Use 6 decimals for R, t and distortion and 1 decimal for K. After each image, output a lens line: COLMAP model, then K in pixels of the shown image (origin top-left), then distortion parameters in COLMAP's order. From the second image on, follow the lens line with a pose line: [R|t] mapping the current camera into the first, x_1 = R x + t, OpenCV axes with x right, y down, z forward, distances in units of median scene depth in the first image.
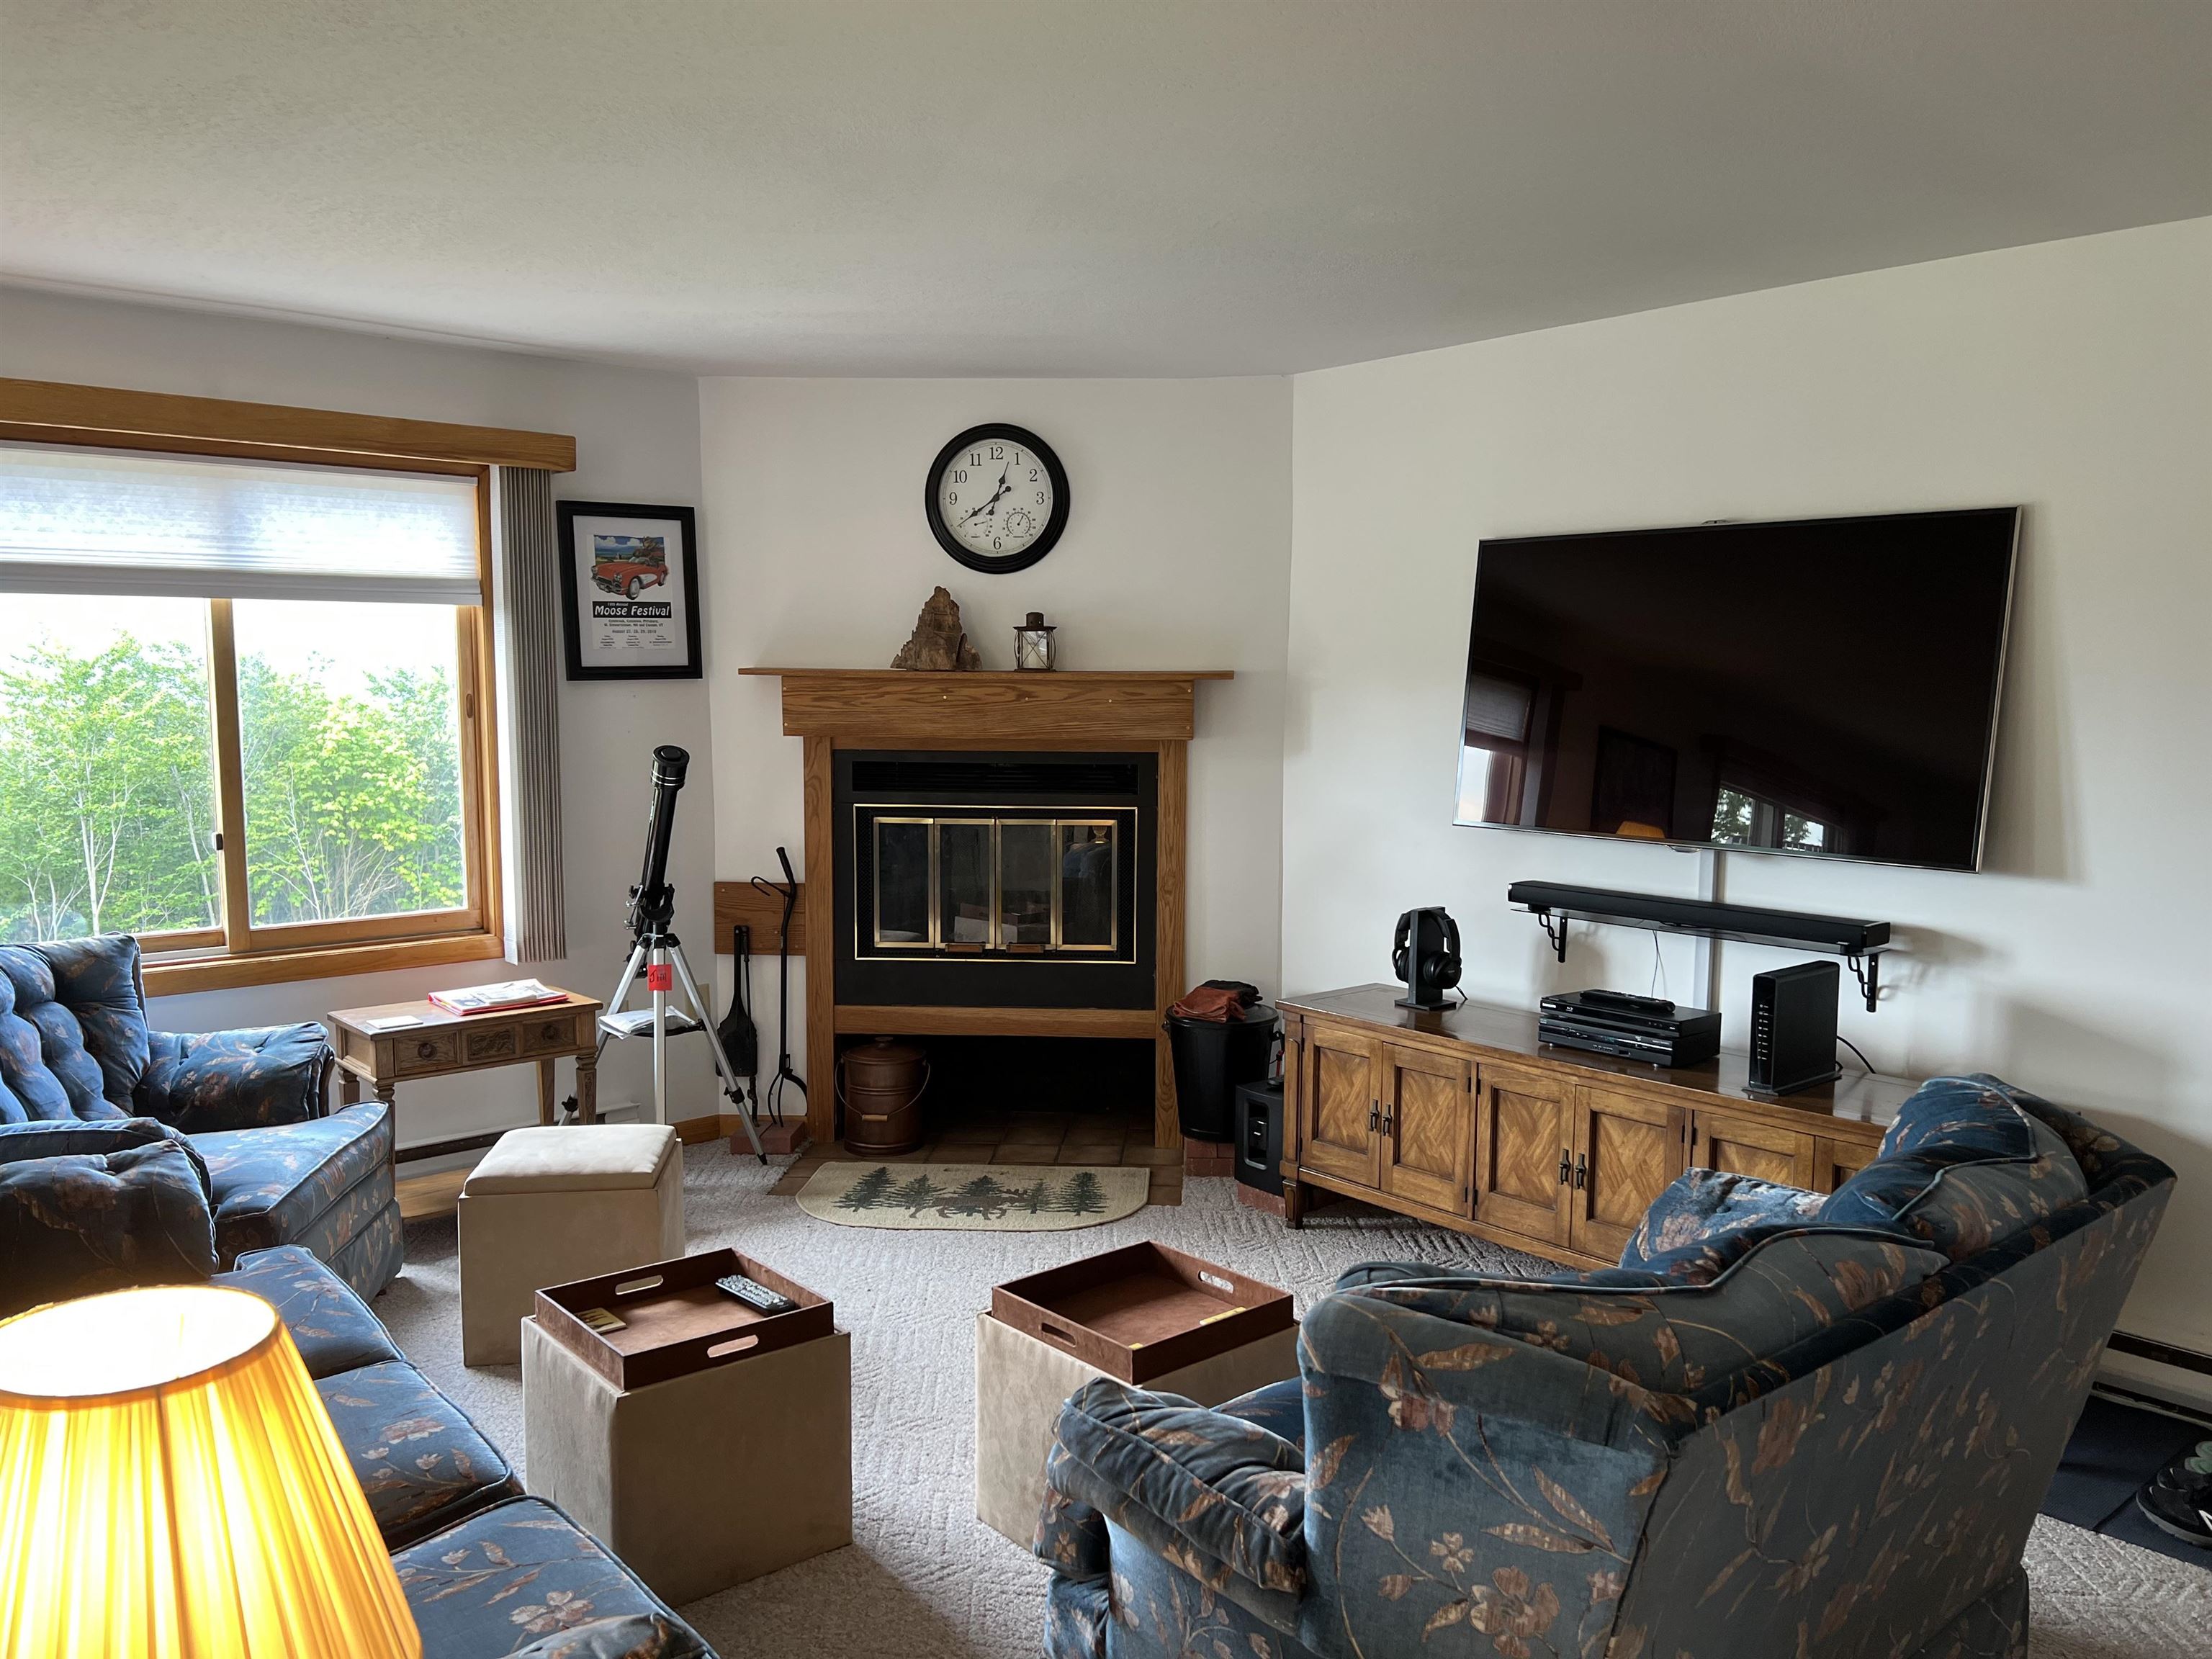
lens RADIAL K [[1655.1, 0, 1123.4], [0, 1655.1, 840.6], [0, 0, 1]] dist [0.071732, -0.084705]
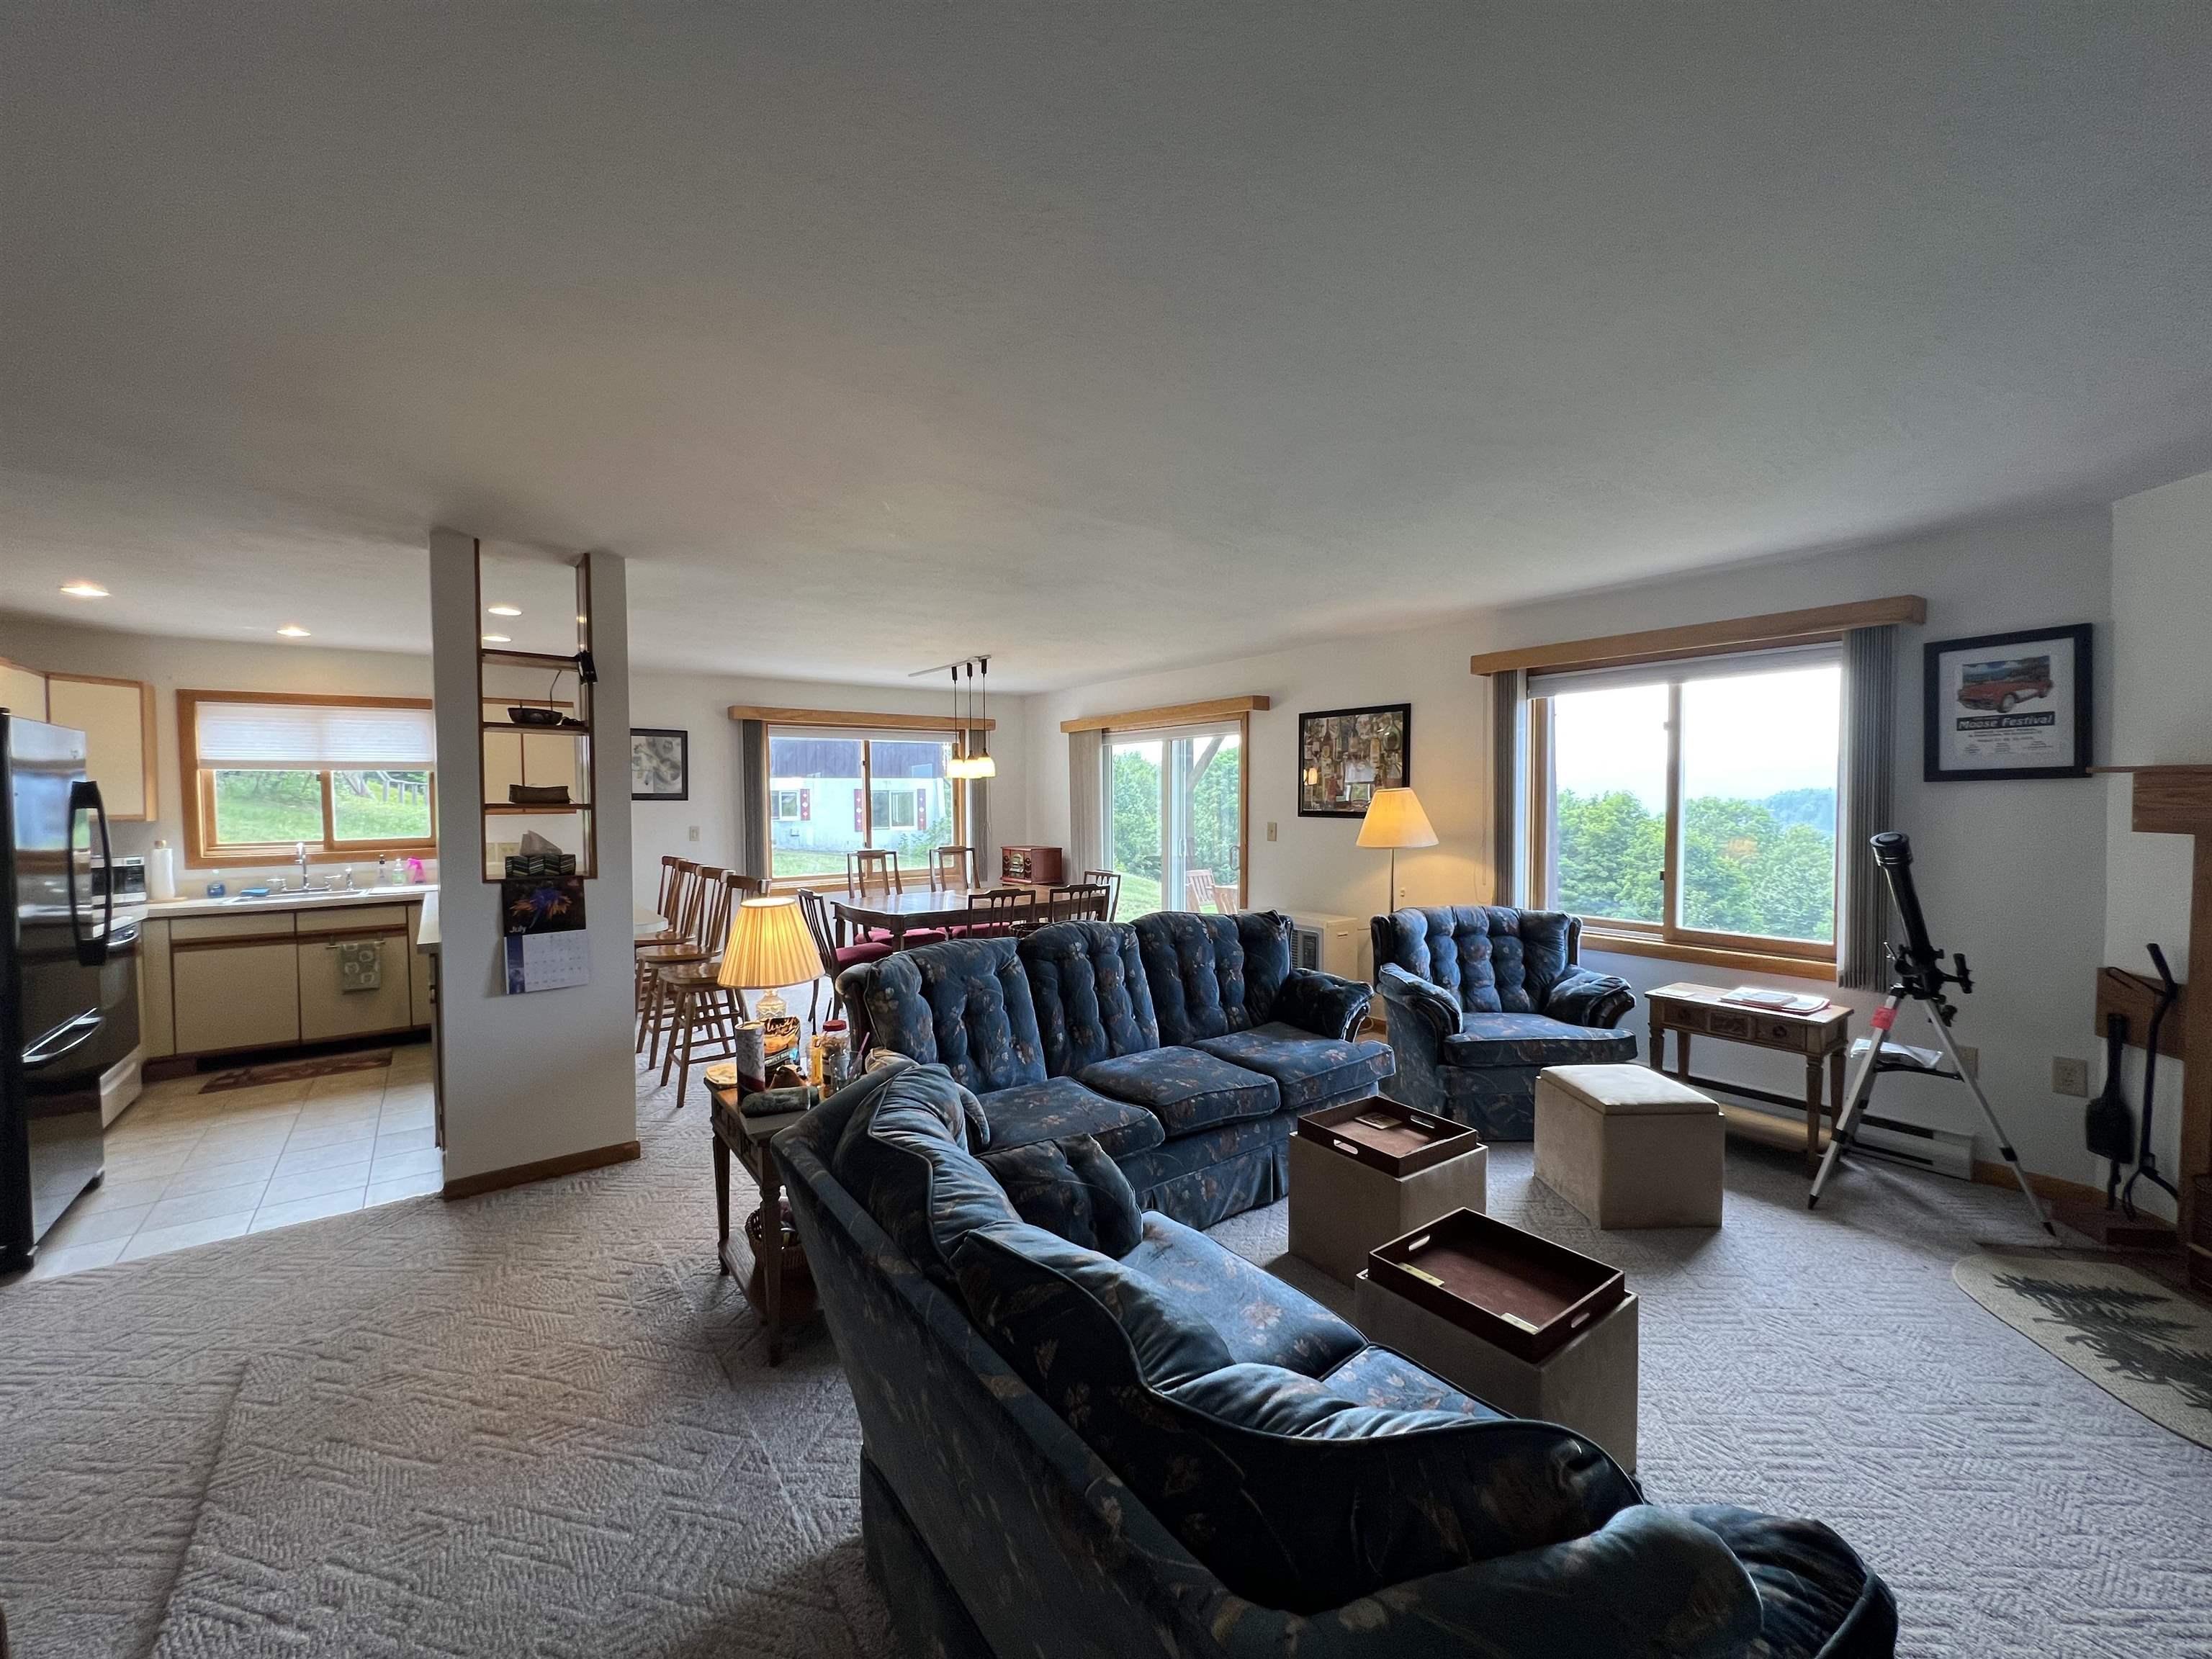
lens RADIAL K [[882.9, 0, 1098.2], [0, 882.9, 822.8], [0, 0, 1]] dist [-0.002084, 0.000071]
pose [[-0.093139, 0.027975, -0.995260, 0.394457], [-0.093927, 0.994900, 0.036755, -0.029502], [0.991213, 0.096905, -0.090037, 0.427490]]
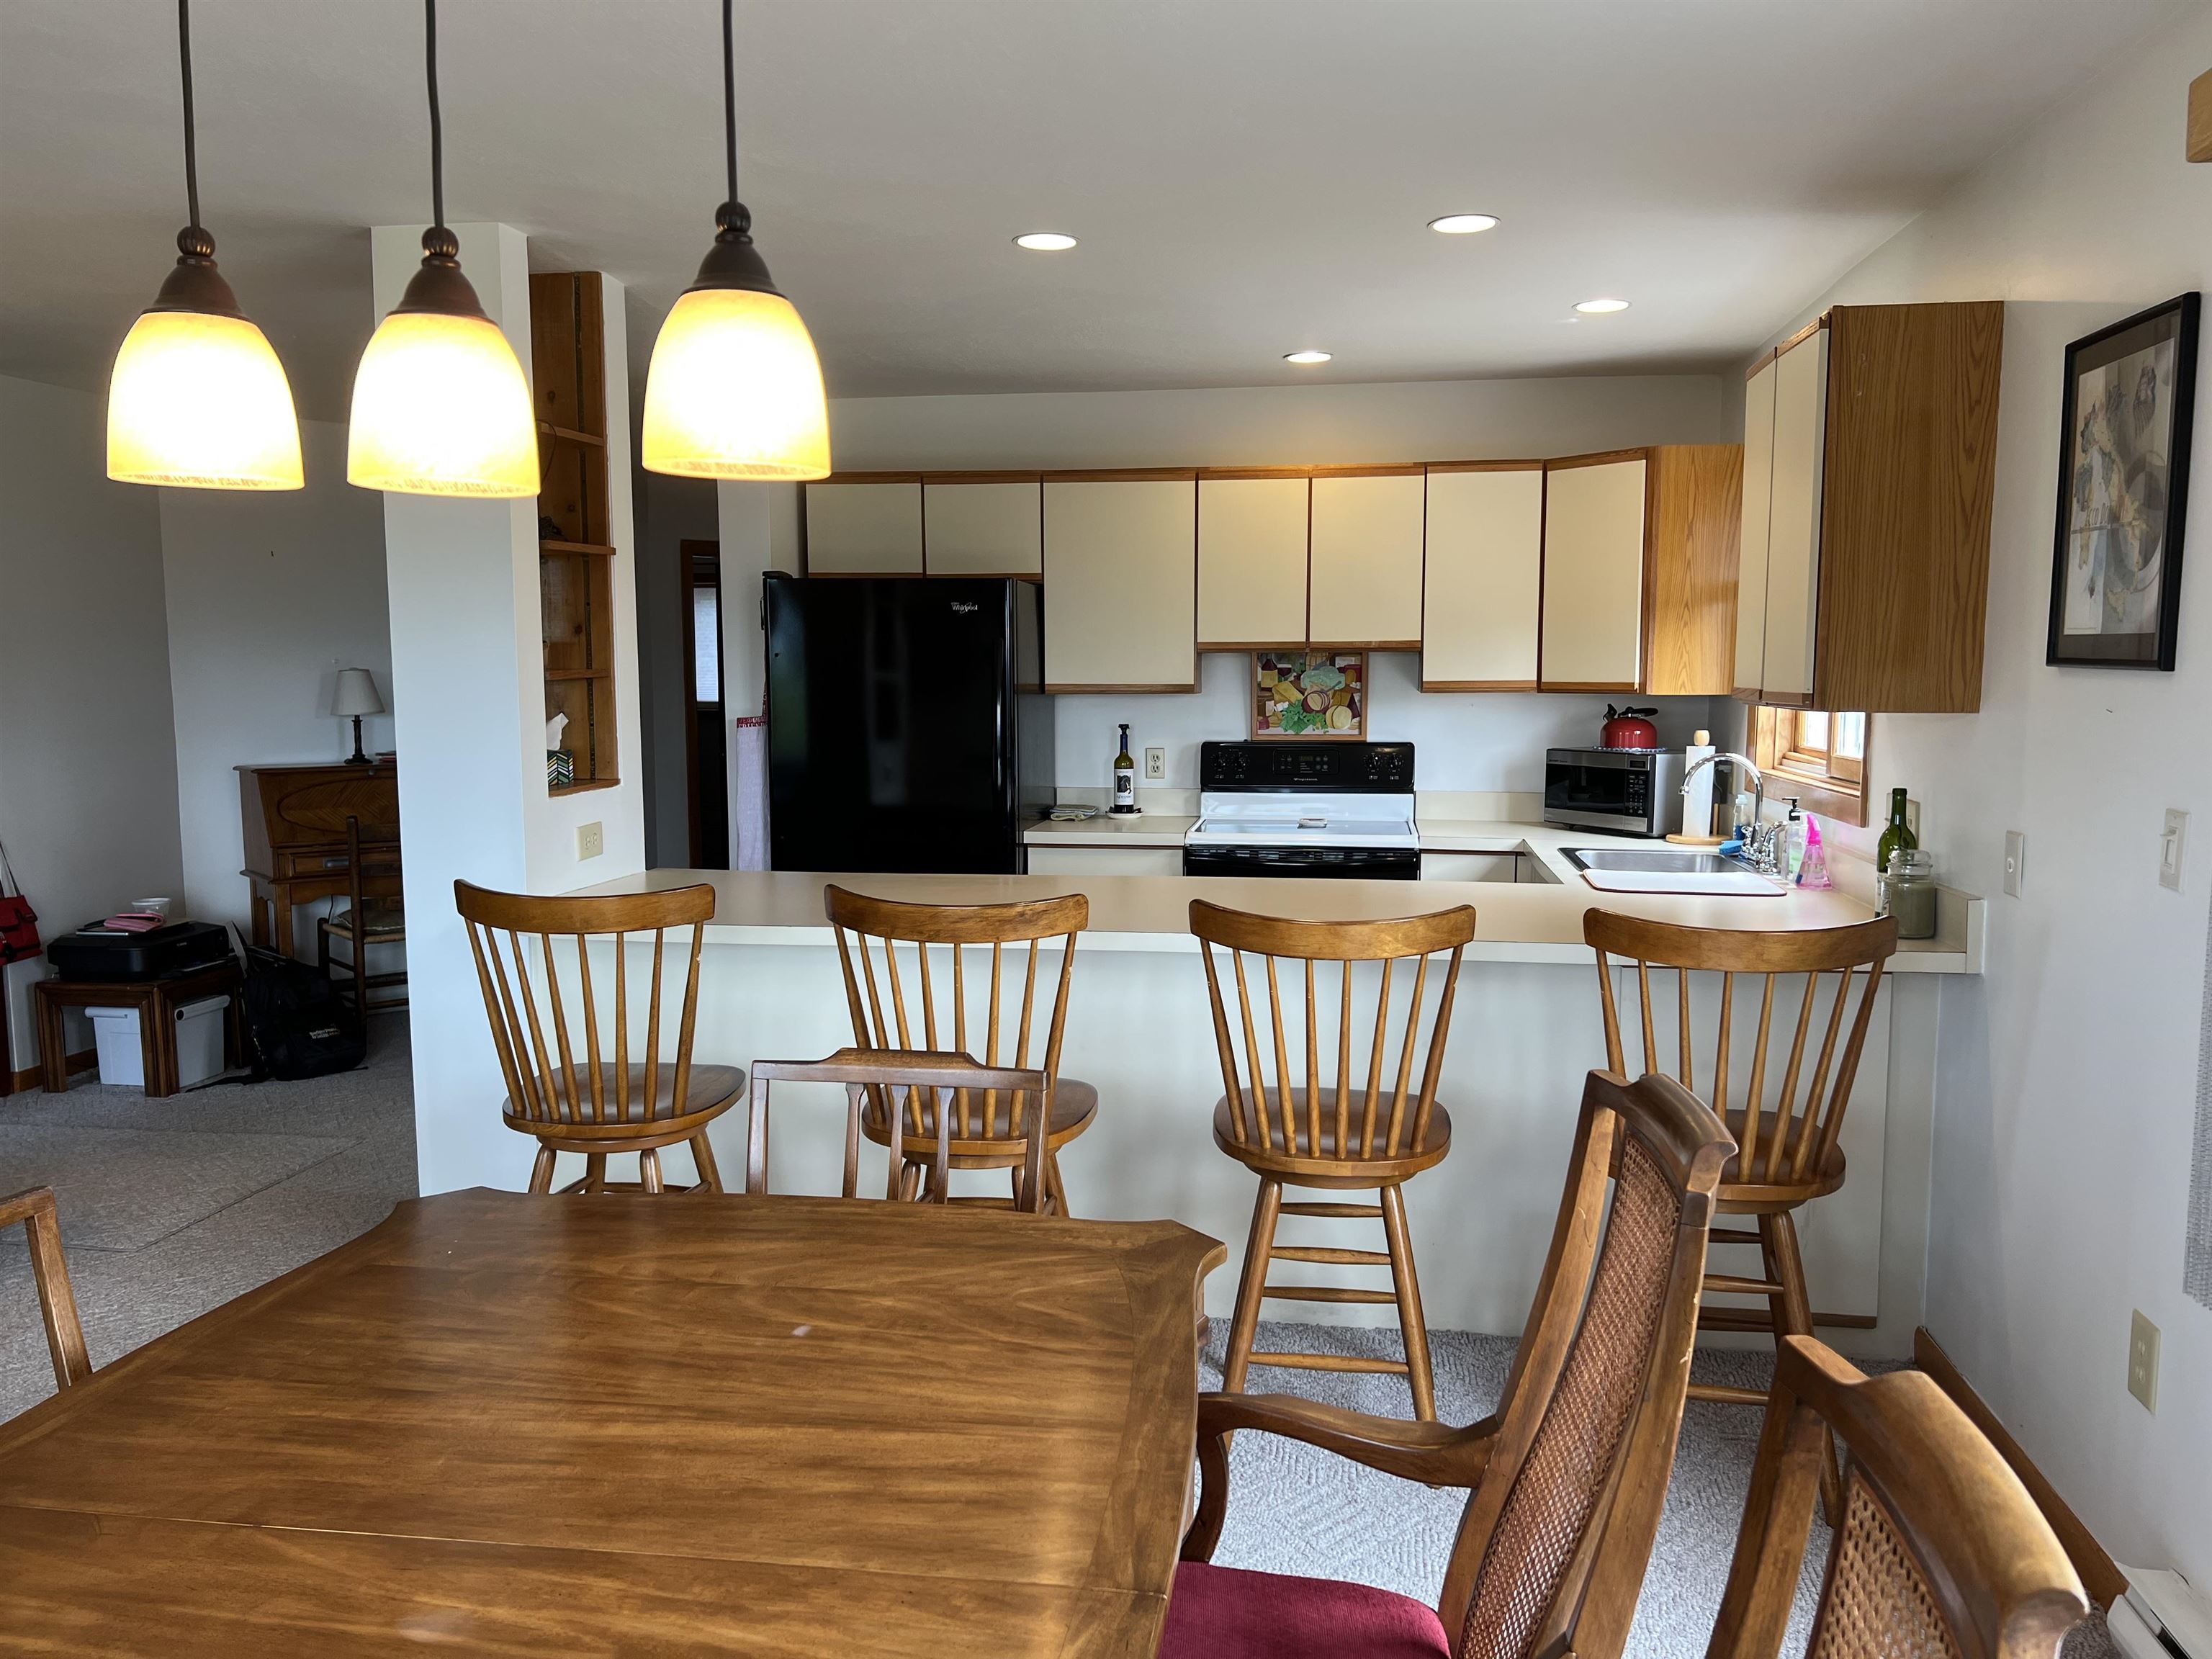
lens RADIAL K [[1655.1, 0, 1123.4], [0, 1655.1, 840.6], [0, 0, 1]] dist [0.071732, -0.084705]
pose [[-0.635329, -0.082970, 0.767771, -1.054160], [0.080789, 0.981615, 0.172932, -0.015355], [-0.768004, 0.171896, -0.616946, 0.223027]]
